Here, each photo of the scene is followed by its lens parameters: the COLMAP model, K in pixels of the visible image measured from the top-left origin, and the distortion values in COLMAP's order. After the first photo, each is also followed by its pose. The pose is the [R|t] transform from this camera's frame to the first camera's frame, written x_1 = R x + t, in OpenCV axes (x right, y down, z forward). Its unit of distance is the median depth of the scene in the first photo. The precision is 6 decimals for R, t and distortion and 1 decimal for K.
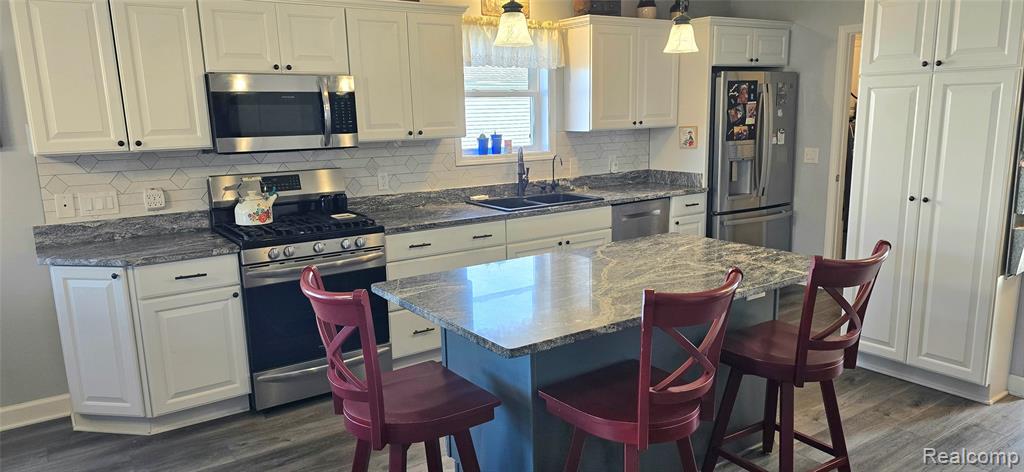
lens RADIAL K [[689.0, 0, 528.0], [0, 689.0, 247.9], [0, 0, 1]] dist [0.059681, -0.053296]
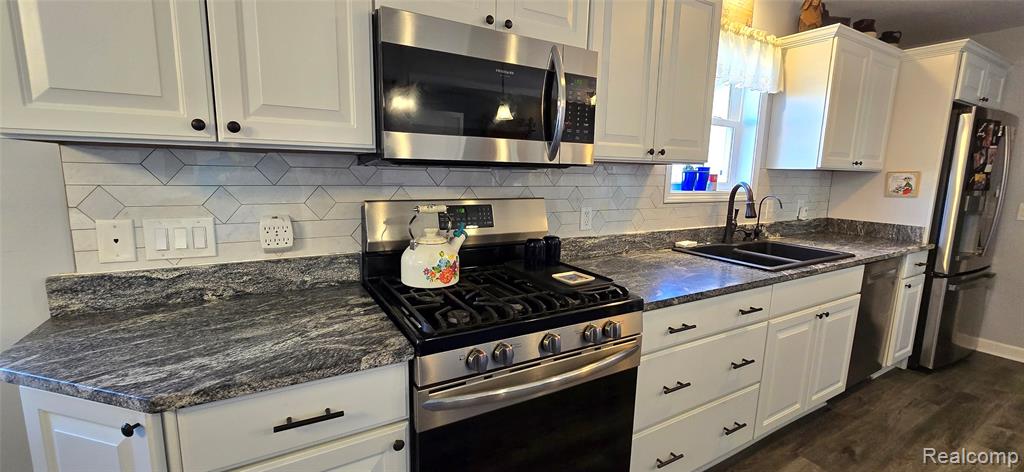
lens RADIAL K [[418.4, 0, 513.8], [0, 418.4, 236.5], [0, 0, 1]] dist [-0.006297, 0.001075]
pose [[0.994961, 0.056212, -0.083022, -0.301568], [-0.059712, 0.997402, -0.040287, -0.065839], [0.080541, 0.045041, 0.995733, 0.659264]]
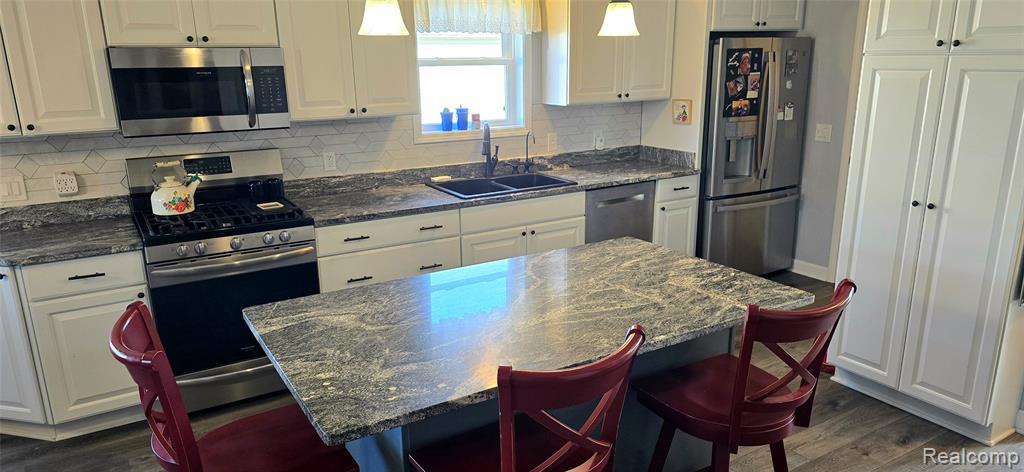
lens RADIAL K [[689.0, 0, 517.8], [0, 689.0, 251.5], [0, 0, 1]] dist [0.059681, -0.053296]
pose [[0.997539, 0.027280, -0.064585, 0.121811], [-0.022023, 0.996491, 0.080746, -0.069390], [0.066562, -0.079125, 0.994640, 0.115871]]
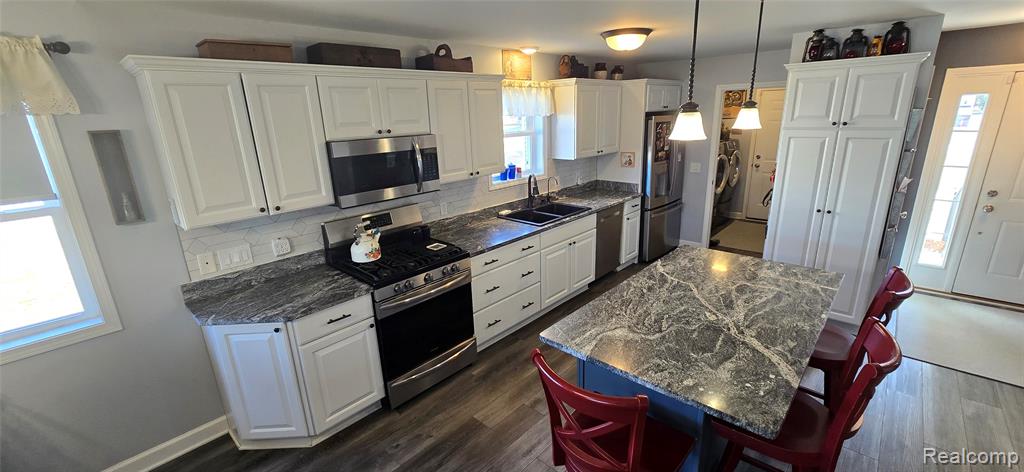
lens RADIAL K [[418.4, 0, 517.3], [0, 418.4, 235.8], [0, 0, 1]] dist [-0.006297, 0.001075]
pose [[0.977980, -0.070015, 0.196603, -0.282563], [0.053209, 0.994564, 0.089507, -0.131702], [-0.201801, -0.077075, 0.976389, 0.226184]]
